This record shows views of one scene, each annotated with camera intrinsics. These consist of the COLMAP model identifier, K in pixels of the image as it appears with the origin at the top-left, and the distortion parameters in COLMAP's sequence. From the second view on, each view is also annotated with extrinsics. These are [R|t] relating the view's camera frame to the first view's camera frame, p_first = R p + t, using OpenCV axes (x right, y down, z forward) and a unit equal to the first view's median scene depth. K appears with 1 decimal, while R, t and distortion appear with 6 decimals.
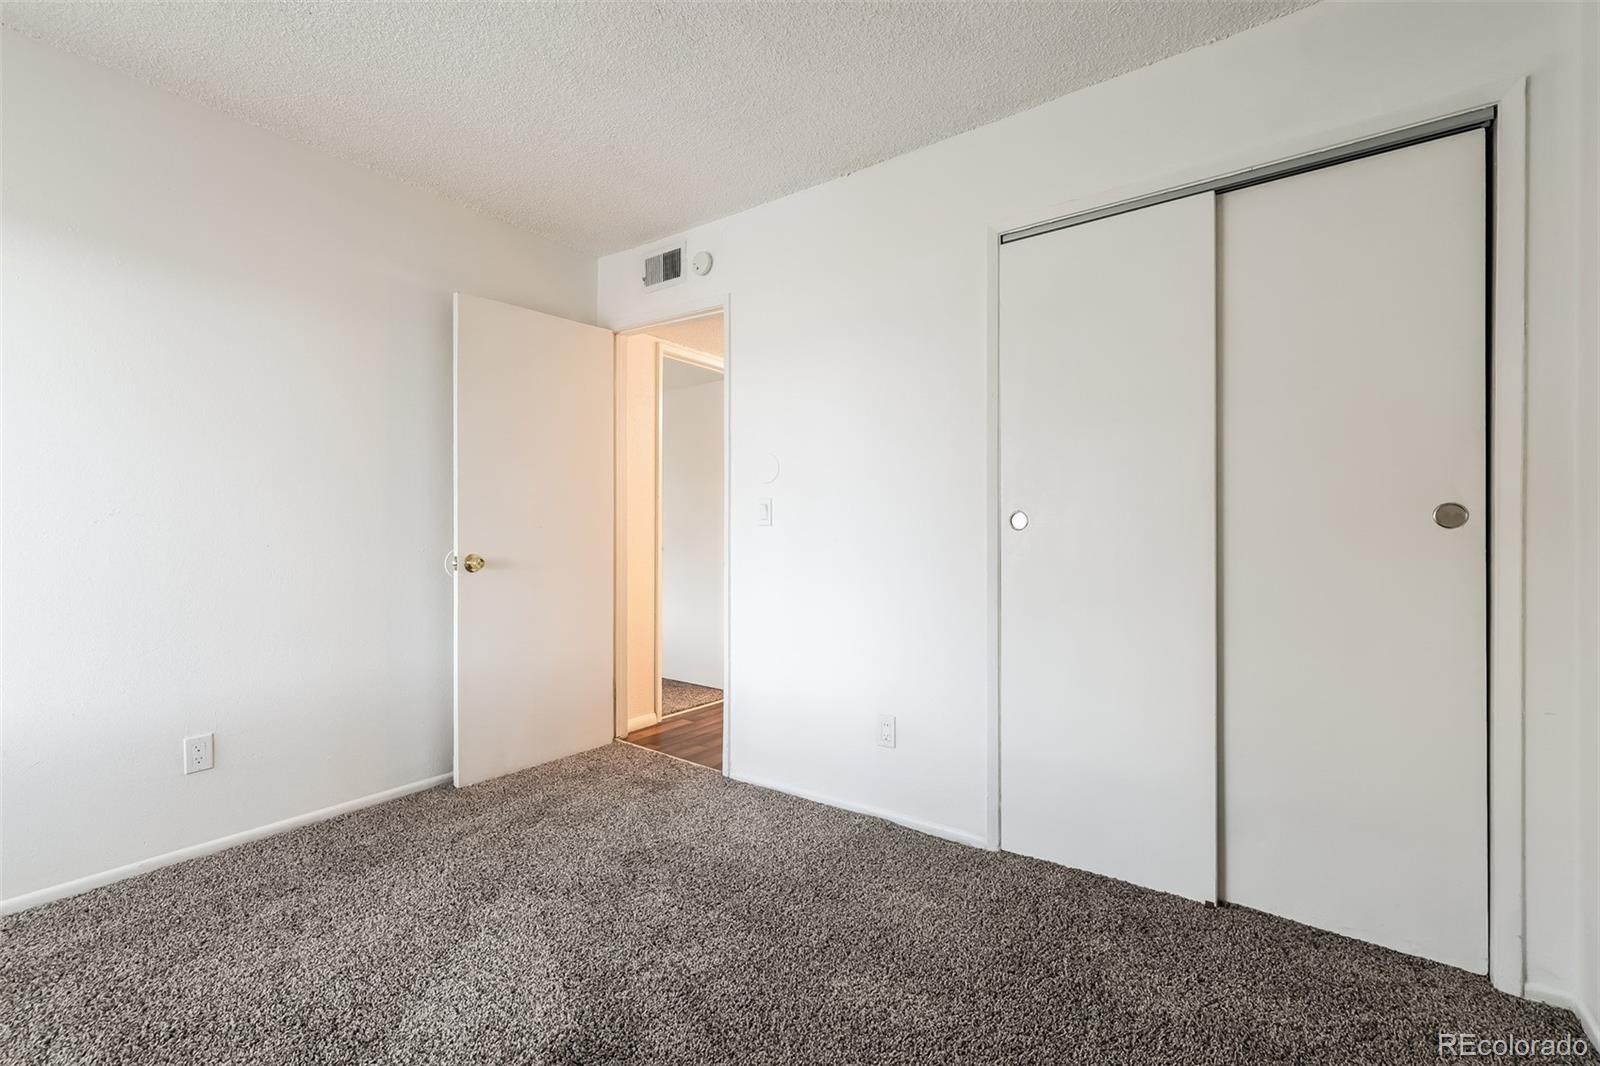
lens RADIAL K [[696.9, 0, 795.4], [0, 696.9, 525.3], [0, 0, 1]] dist [0.000895, -0.000213]
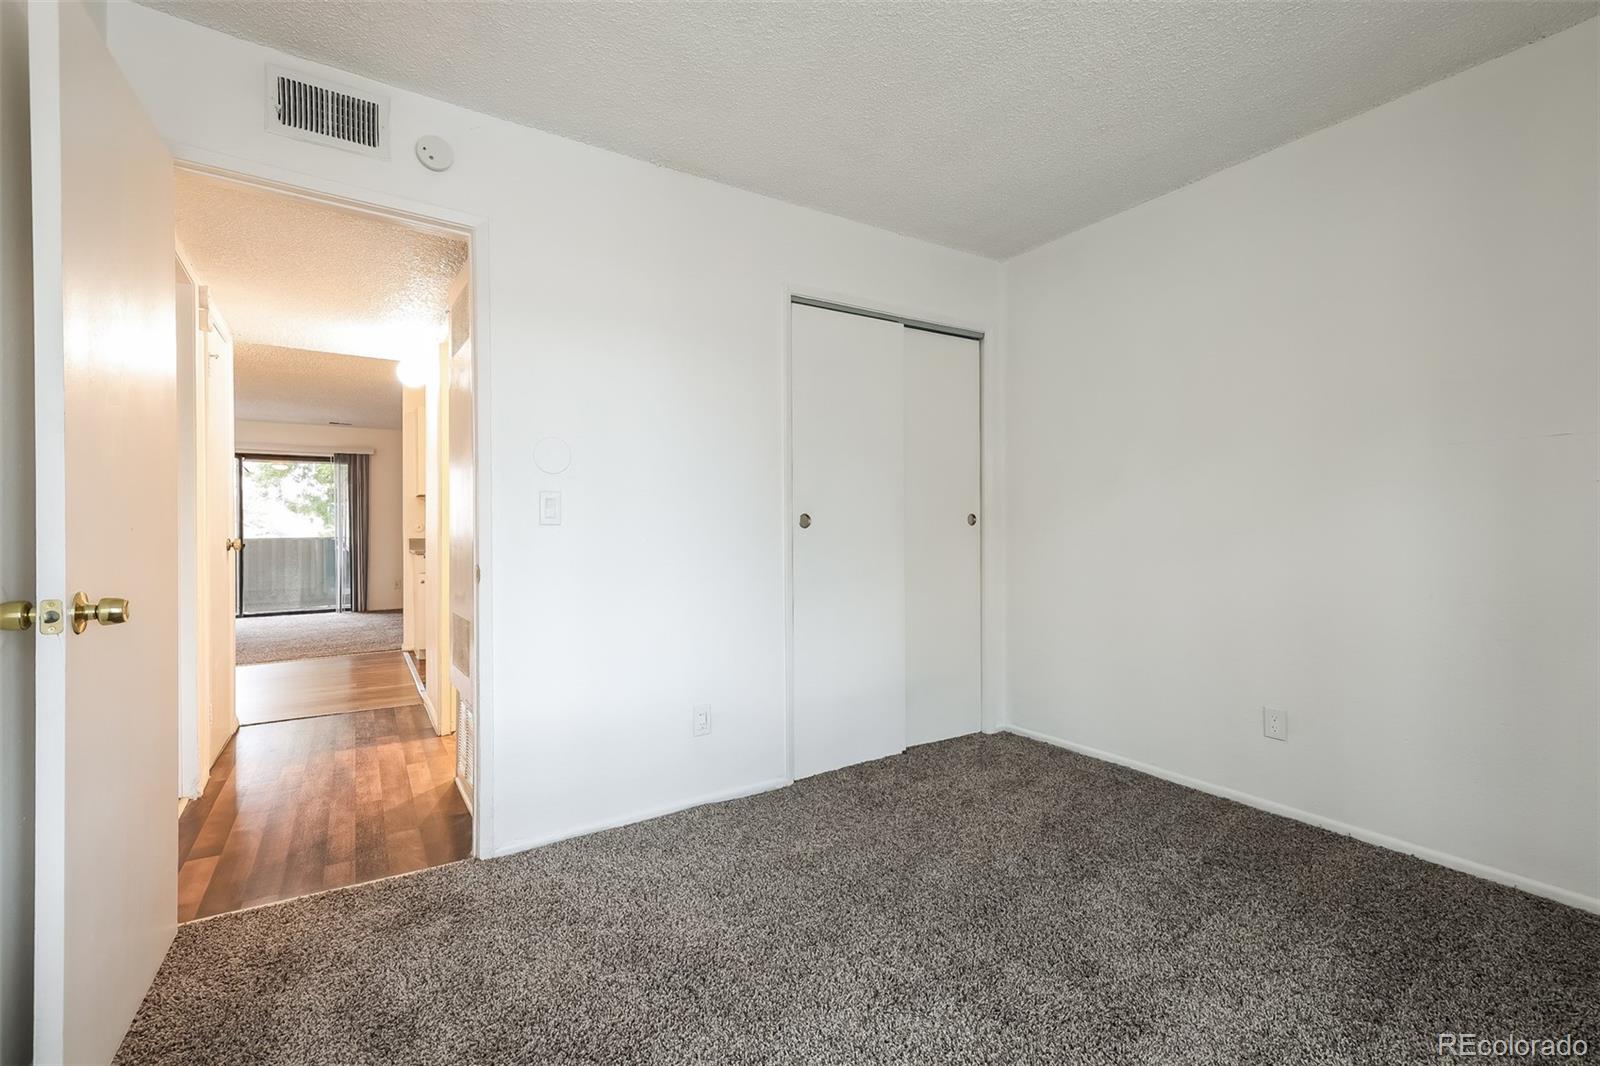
lens RADIAL K [[692.7, 0, 784.0], [0, 692.7, 540.7], [0, 0, 1]] dist [0.004727, 0.000183]
pose [[0.366707, -0.021402, 0.930090, -0.798437], [0.003162, 0.999758, 0.021759, -0.001308], [-0.930331, -0.005038, 0.366686, 0.501147]]
